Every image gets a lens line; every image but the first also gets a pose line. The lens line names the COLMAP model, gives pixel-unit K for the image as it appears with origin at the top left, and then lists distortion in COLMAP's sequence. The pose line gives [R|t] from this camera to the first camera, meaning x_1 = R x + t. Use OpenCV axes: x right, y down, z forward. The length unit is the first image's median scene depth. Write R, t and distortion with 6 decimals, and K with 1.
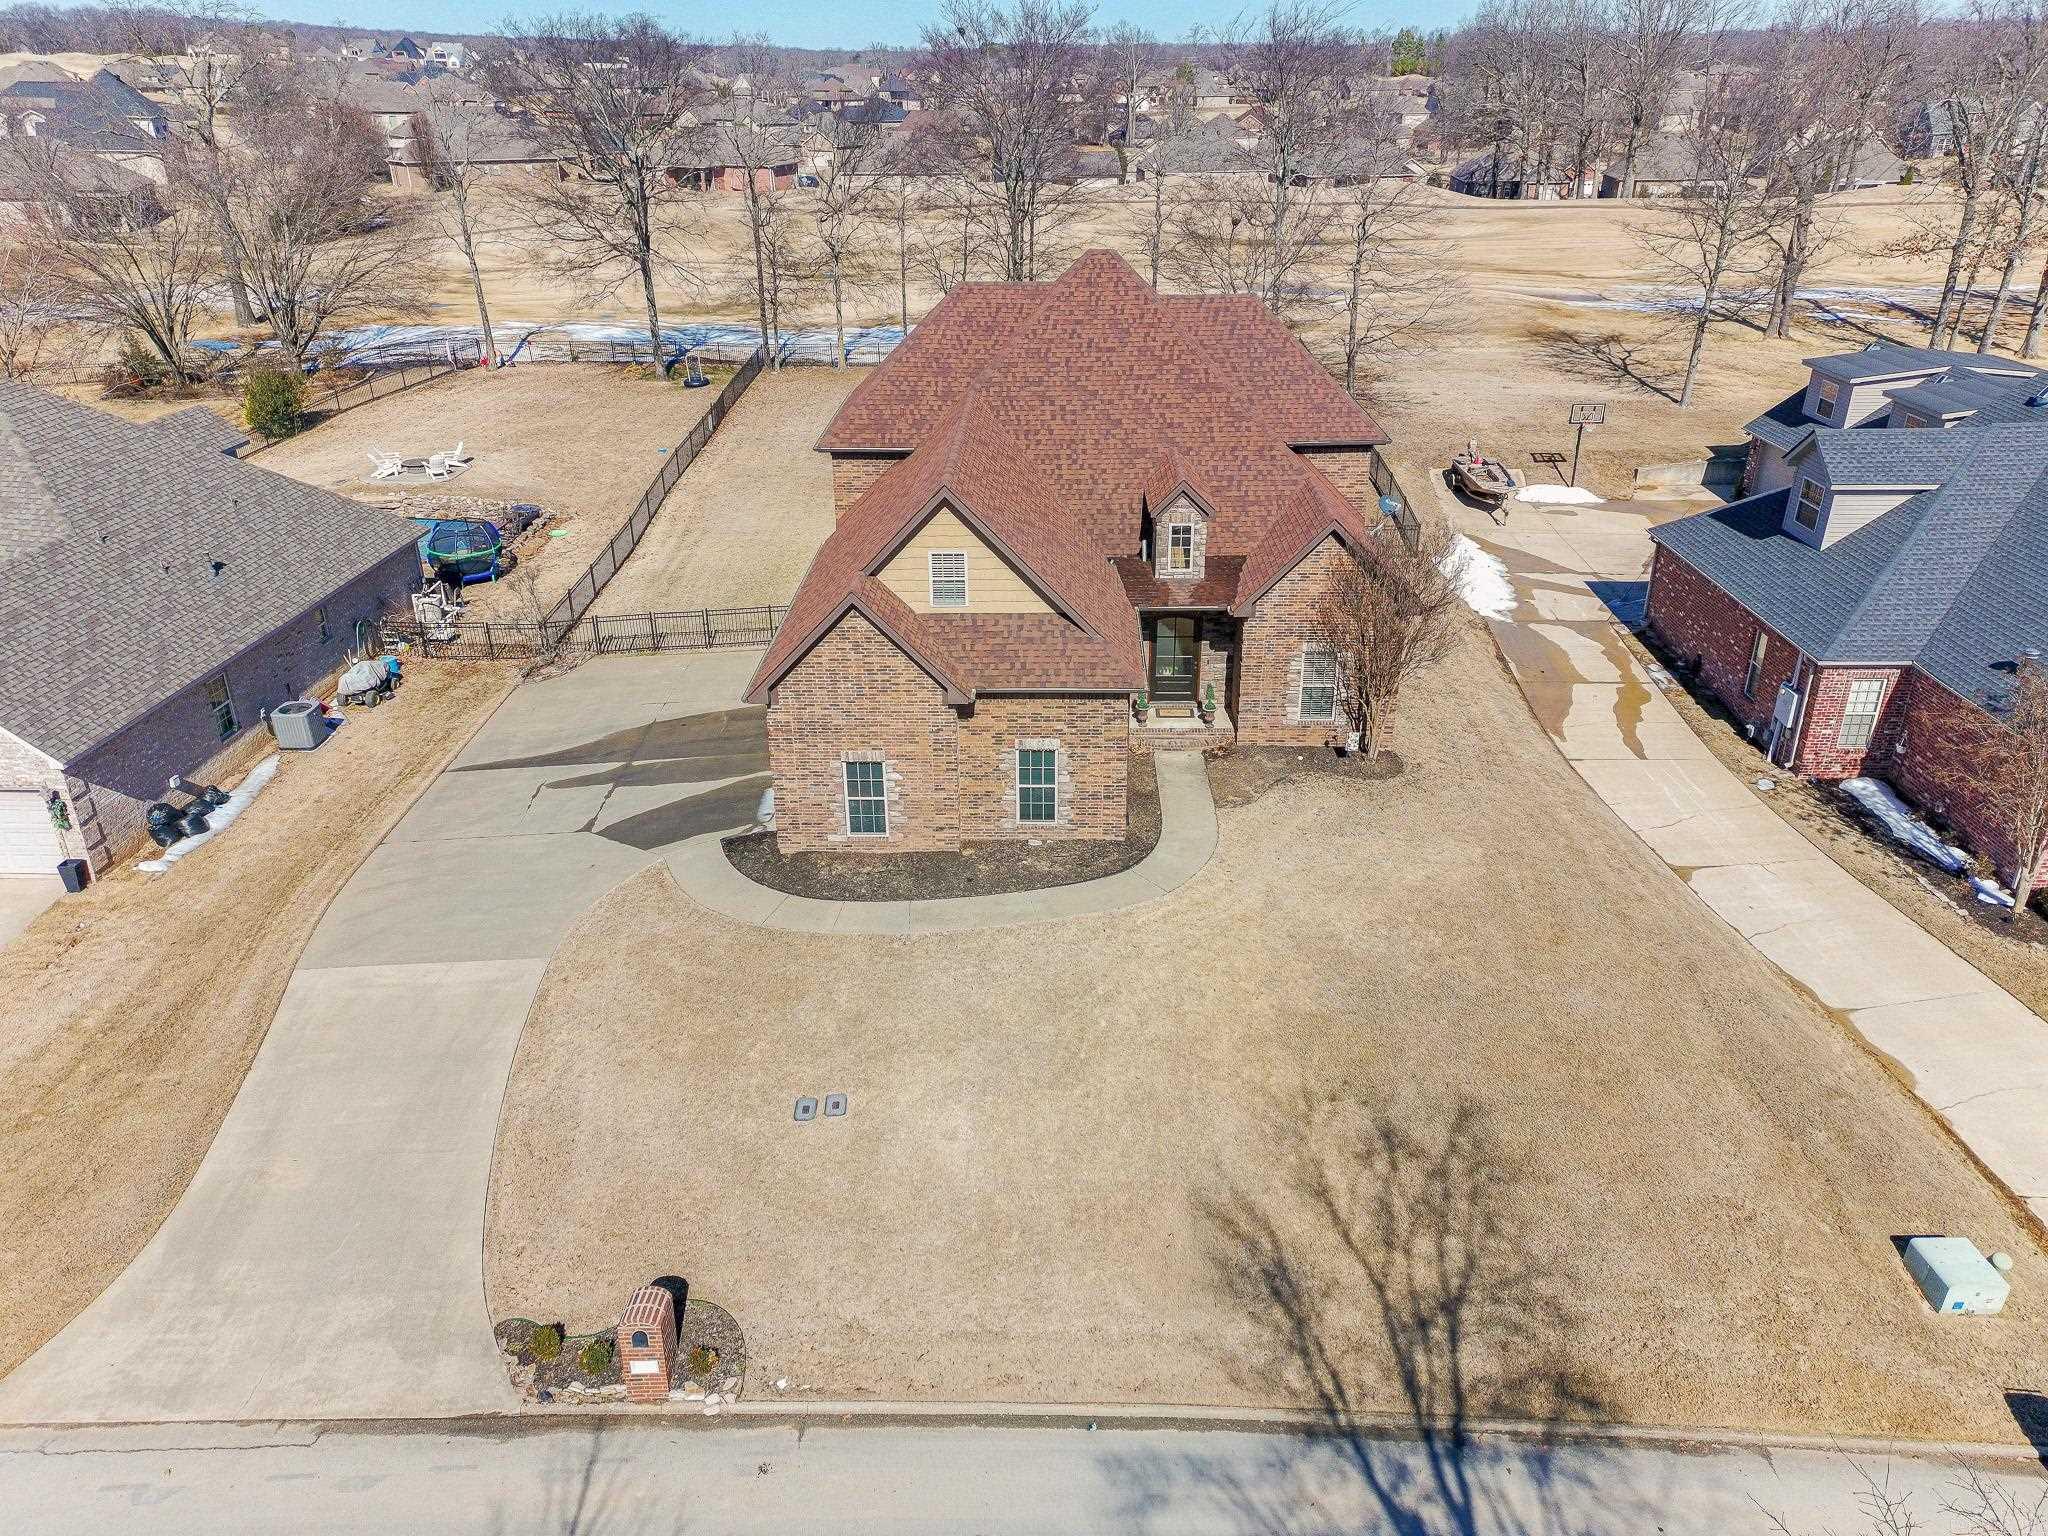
lens RADIAL K [[1511.6, 0, 1025.7], [0, 1511.6, 732.1], [0, 0, 1]] dist [0.099893, -0.006469]
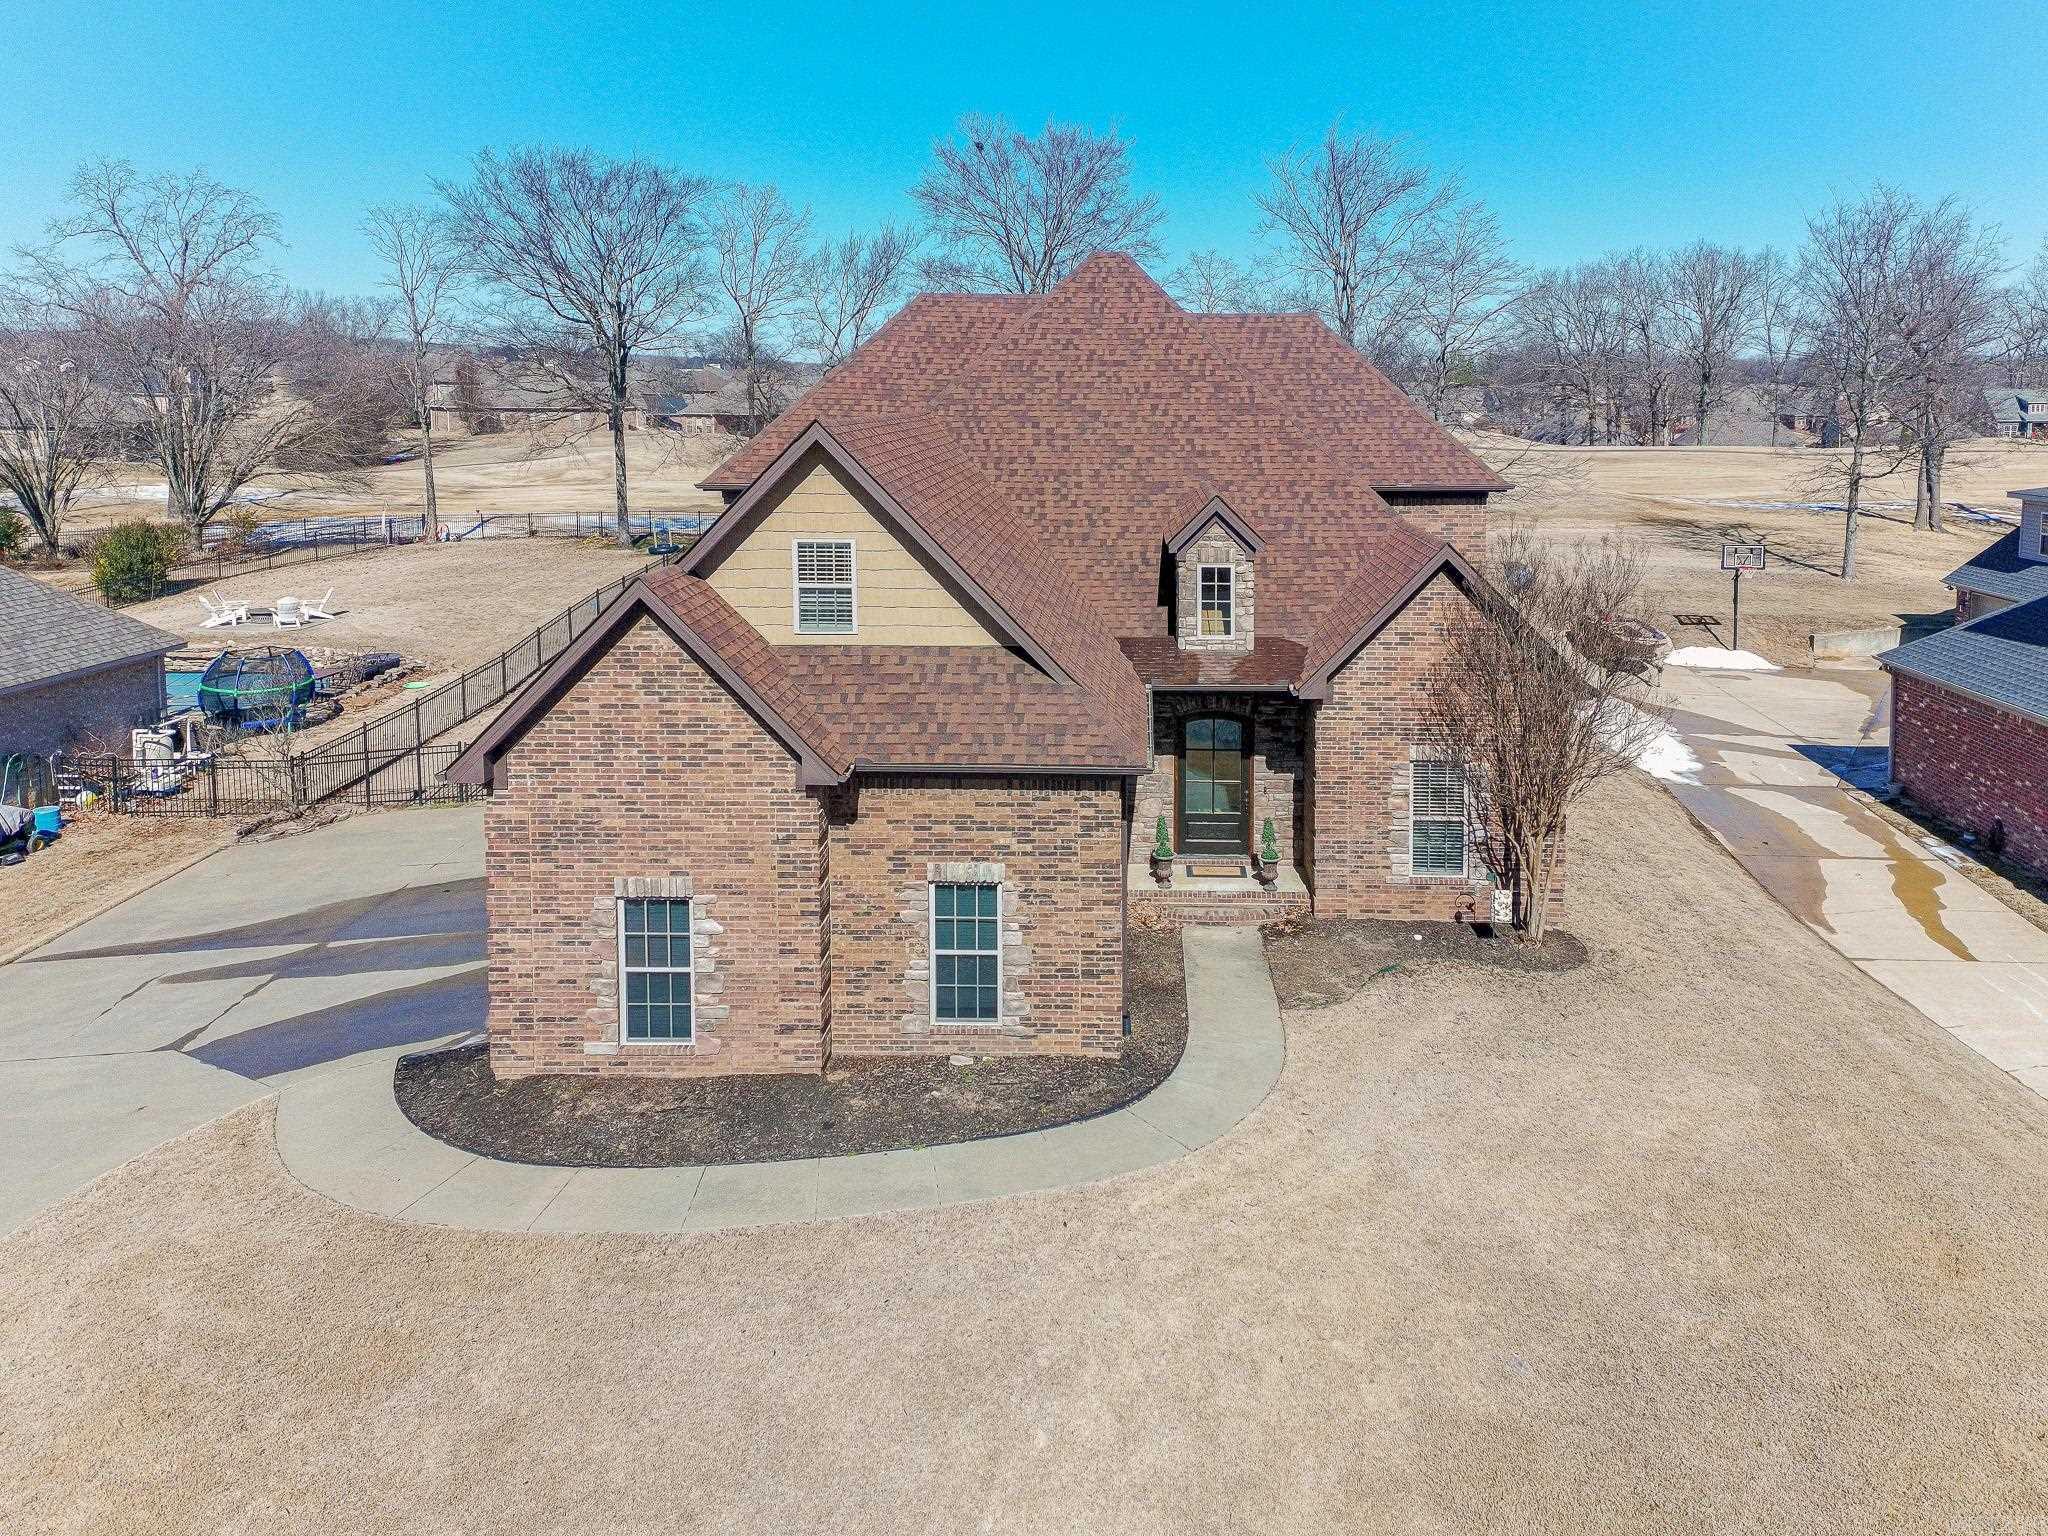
lens RADIAL K [[1582.4, 0, 1090.5], [0, 1582.4, 500.0], [0, 0, 1]] dist [0.087693, -0.000452]
pose [[0.999959, 0.008081, -0.004017, 0.051537], [-0.008951, 0.945014, -0.326908, 0.065448], [0.001154, 0.326931, 0.945048, 0.342608]]
